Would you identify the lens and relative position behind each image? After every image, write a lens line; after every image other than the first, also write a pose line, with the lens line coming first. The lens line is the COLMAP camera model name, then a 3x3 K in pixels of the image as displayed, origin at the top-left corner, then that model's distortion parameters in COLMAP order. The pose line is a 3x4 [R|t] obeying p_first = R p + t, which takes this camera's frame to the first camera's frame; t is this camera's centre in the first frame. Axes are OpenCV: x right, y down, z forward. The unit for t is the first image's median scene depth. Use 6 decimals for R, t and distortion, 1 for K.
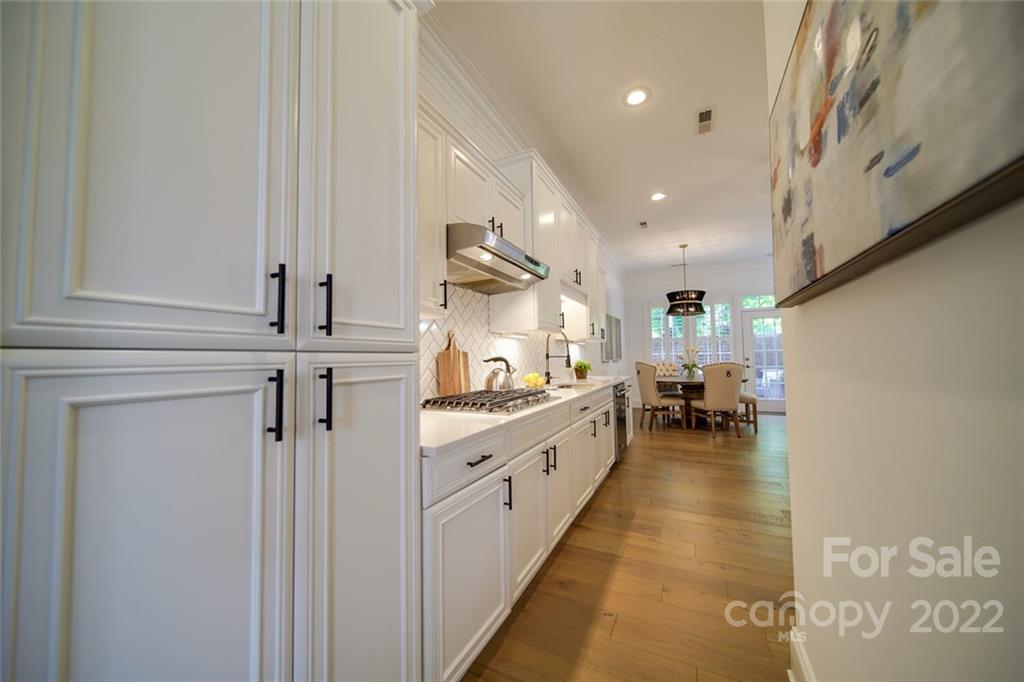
lens RADIAL K [[363.2, 0, 508.8], [0, 363.2, 343.0], [0, 0, 1]] dist [0.000470, -0.001617]
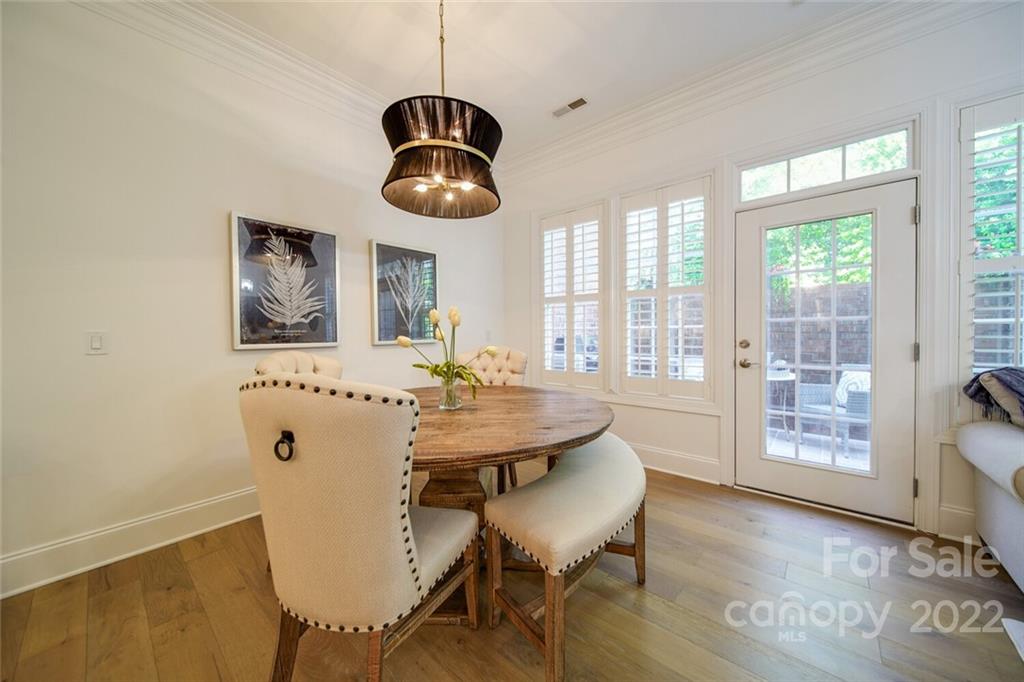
lens RADIAL K [[363.2, 0, 518.6], [0, 363.2, 342.7], [0, 0, 1]] dist [0.000470, -0.001617]
pose [[0.969370, 0.013491, -0.245232, 0.527450], [0.004967, 0.997209, 0.074494, 0.015164], [0.245553, -0.073430, 0.966598, 0.596549]]
